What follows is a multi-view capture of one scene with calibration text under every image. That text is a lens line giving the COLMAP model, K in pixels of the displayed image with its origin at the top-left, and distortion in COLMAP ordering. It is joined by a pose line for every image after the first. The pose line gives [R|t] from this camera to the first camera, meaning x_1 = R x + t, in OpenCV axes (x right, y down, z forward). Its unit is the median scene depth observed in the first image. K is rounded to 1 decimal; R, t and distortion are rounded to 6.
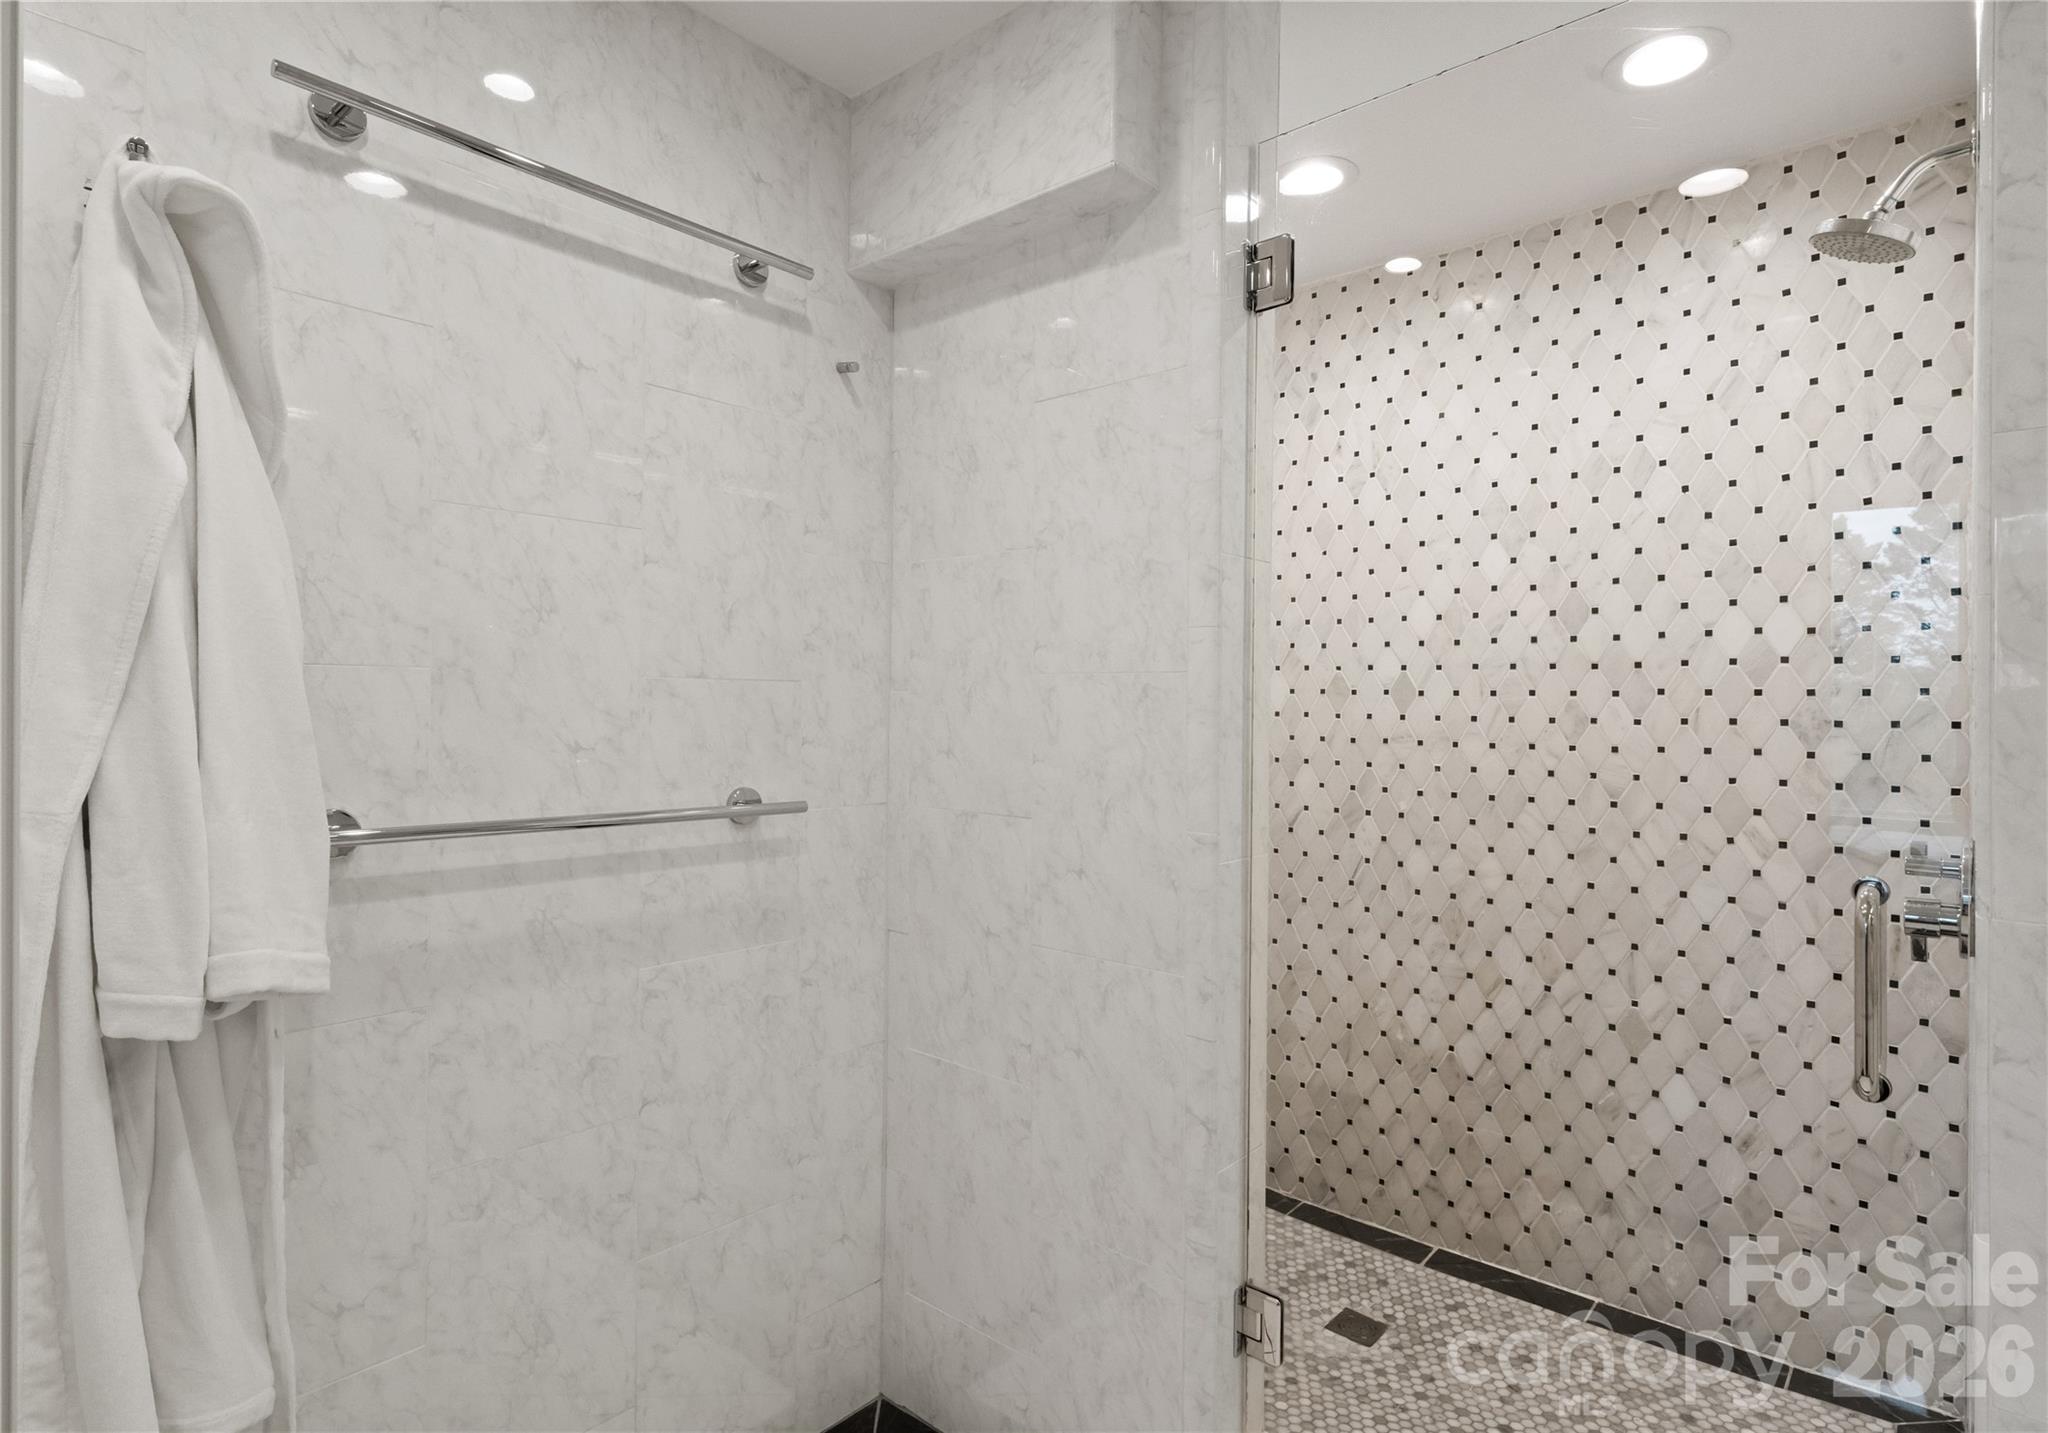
lens RADIAL K [[1064.6, 0, 1017.4], [0, 1064.6, 707.9], [0, 0, 1]] dist [0.003346, 0.000301]
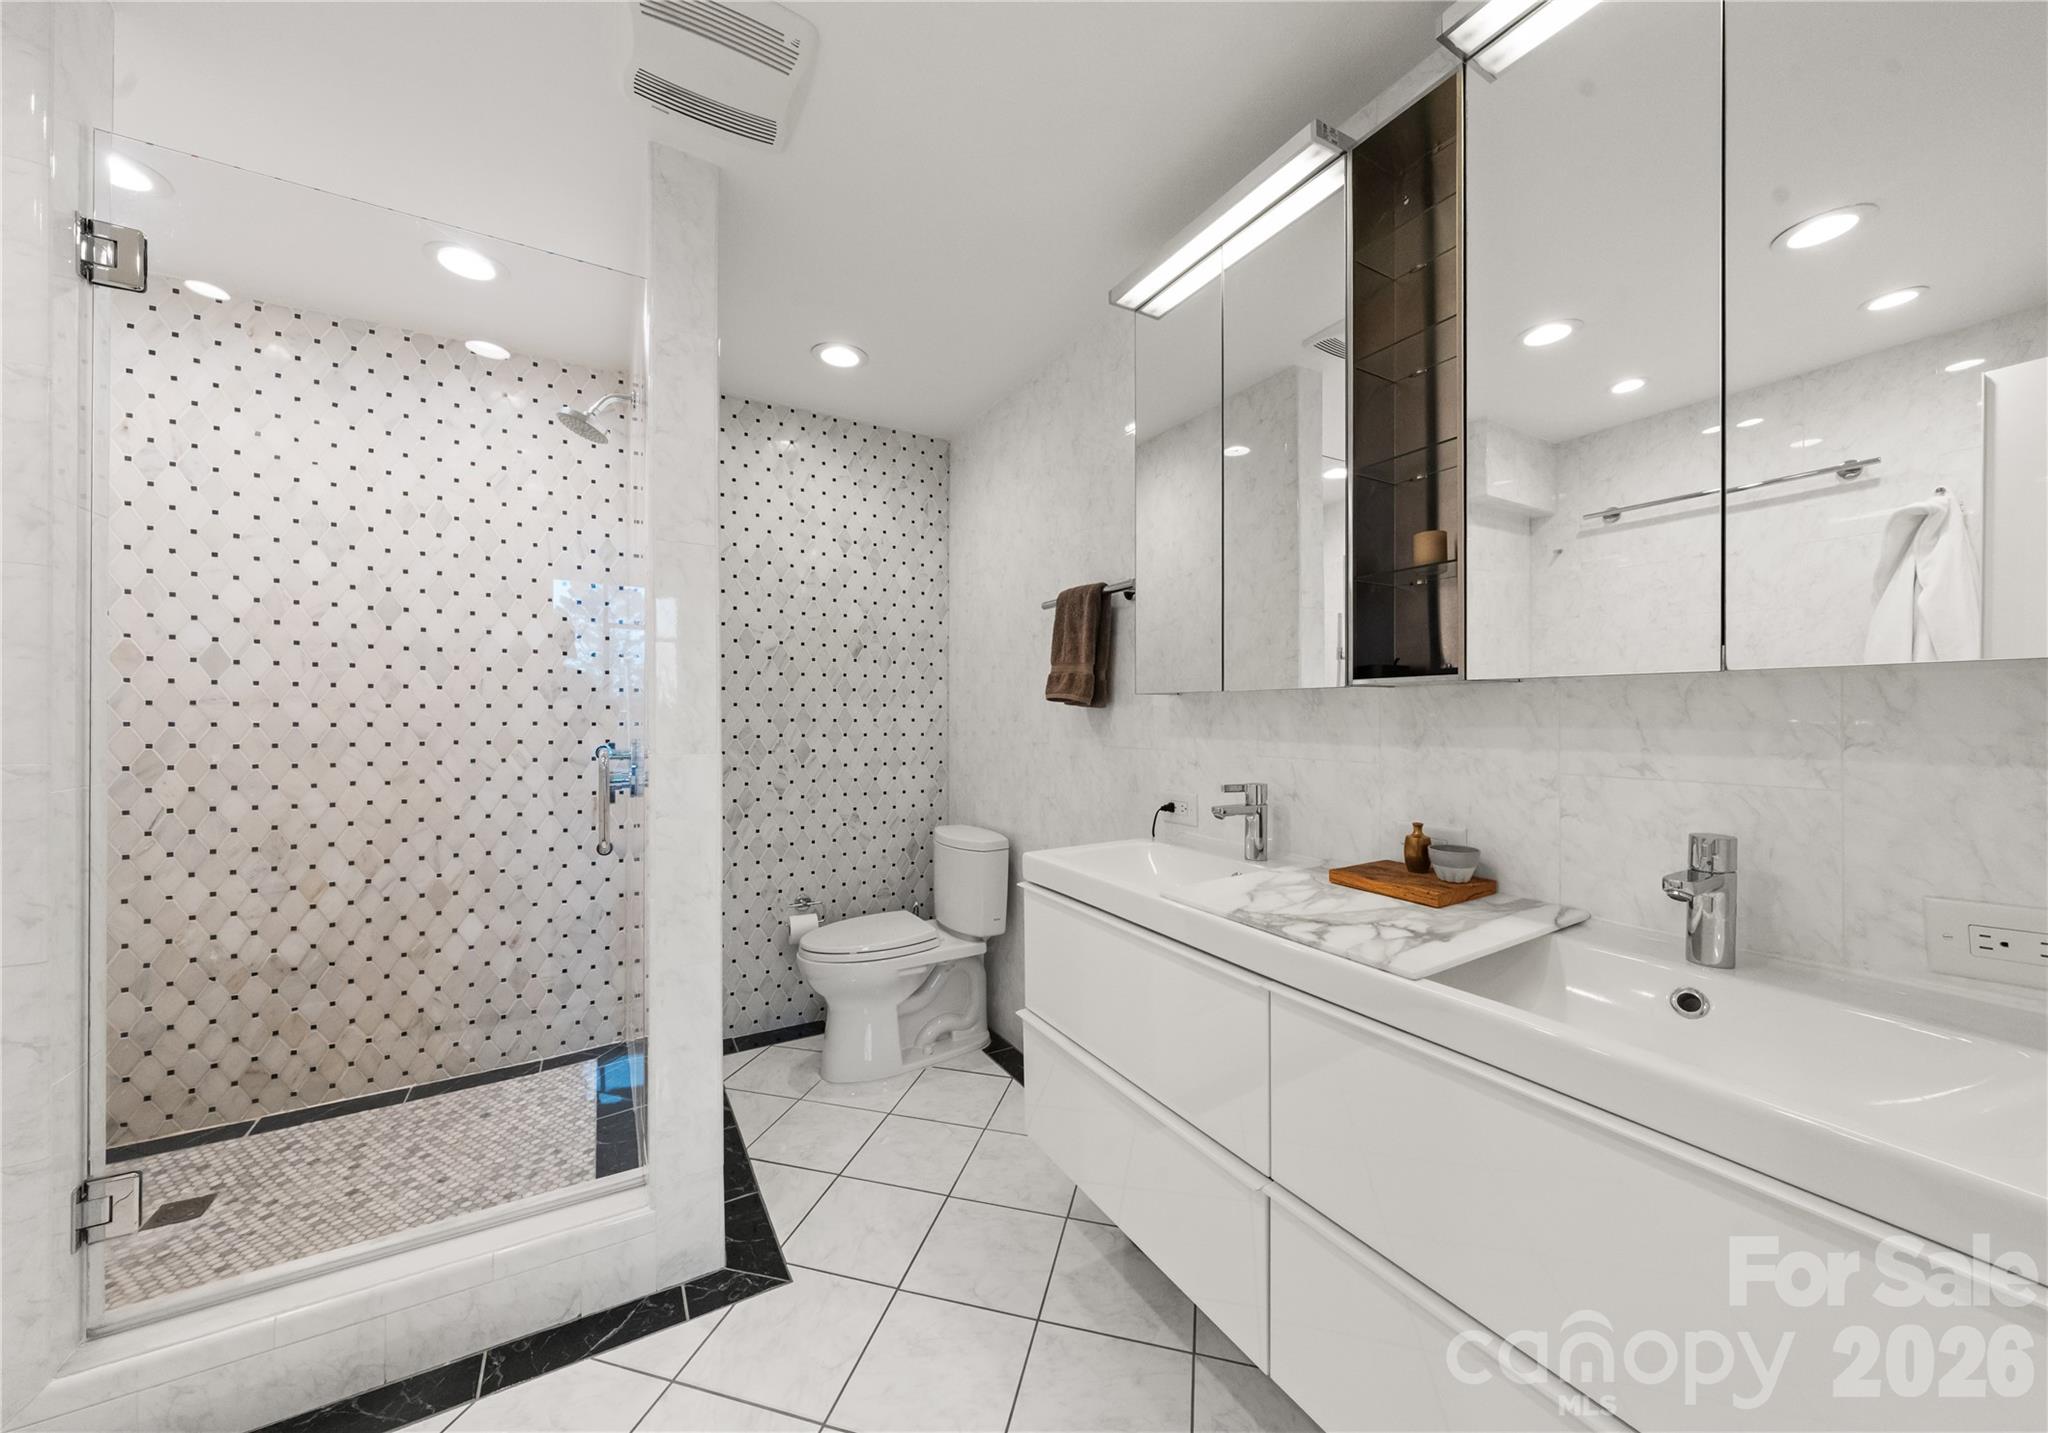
lens RADIAL K [[722.3, 0, 1020.8], [0, 722.3, 715.9], [0, 0, 1]] dist [-0.001646, 0.000296]
pose [[0.308477, -0.008352, 0.951195, -0.149593], [0.001011, 0.999964, 0.008452, 0.051599], [-0.951231, -0.001646, 0.308474, -0.102401]]
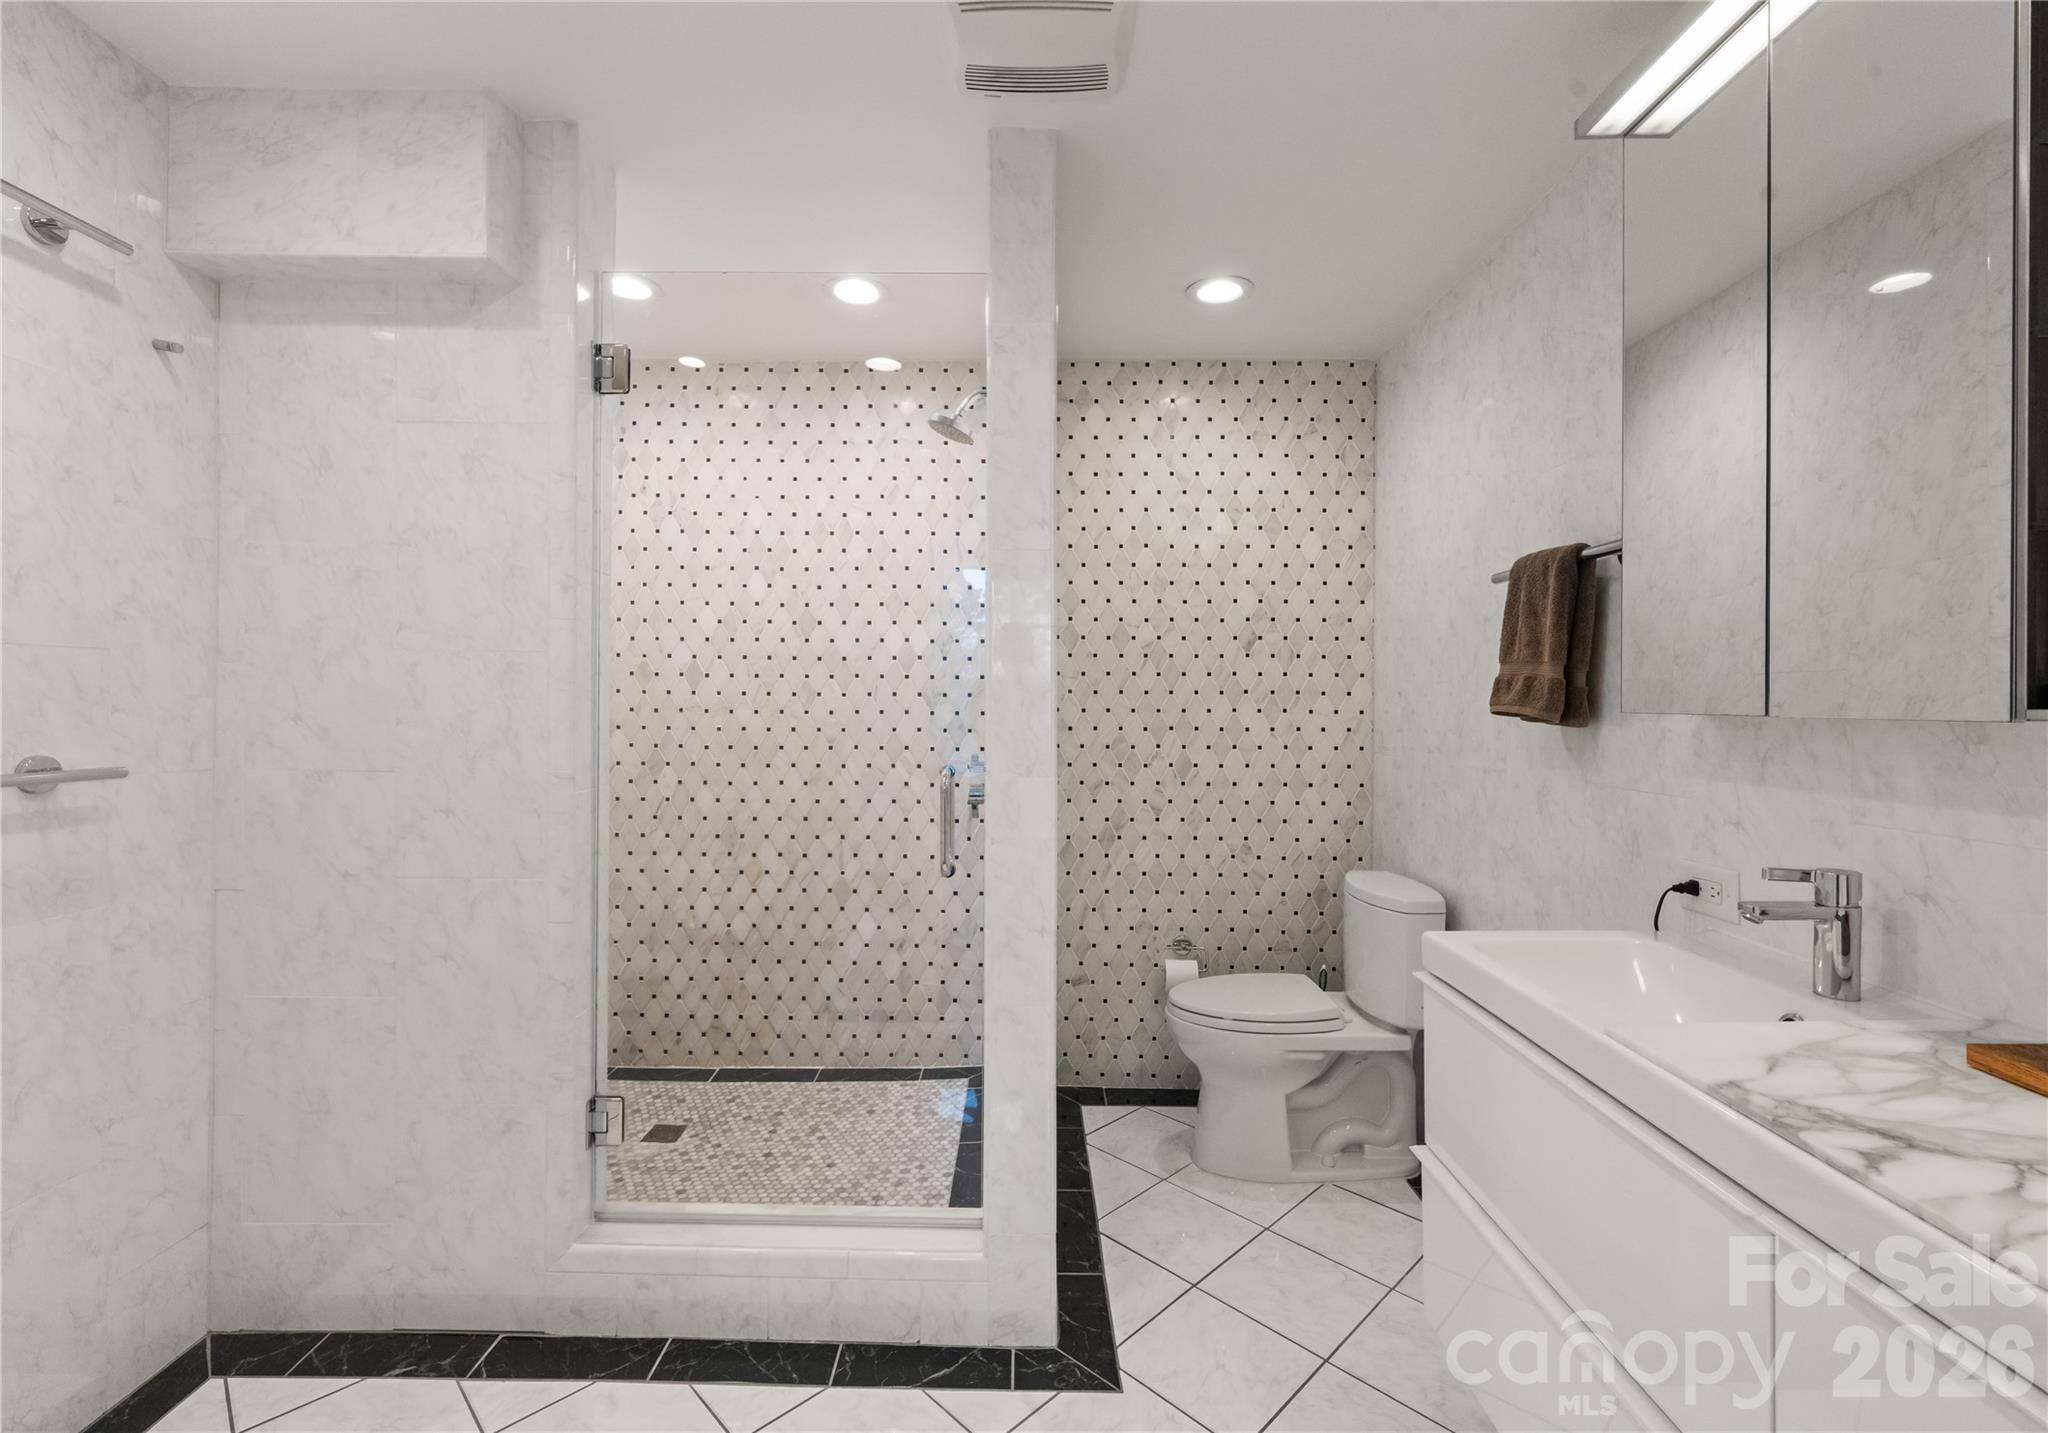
lens RADIAL K [[893.3, 0, 1022.5], [0, 893.3, 703.5], [0, 0, 1]] dist [0.004680, -0.001288]
pose [[0.748884, -0.005134, 0.662681, -0.111142], [-0.000104, 0.999969, 0.007864, 0.017872], [-0.662701, -0.005959, 0.748860, -0.190316]]
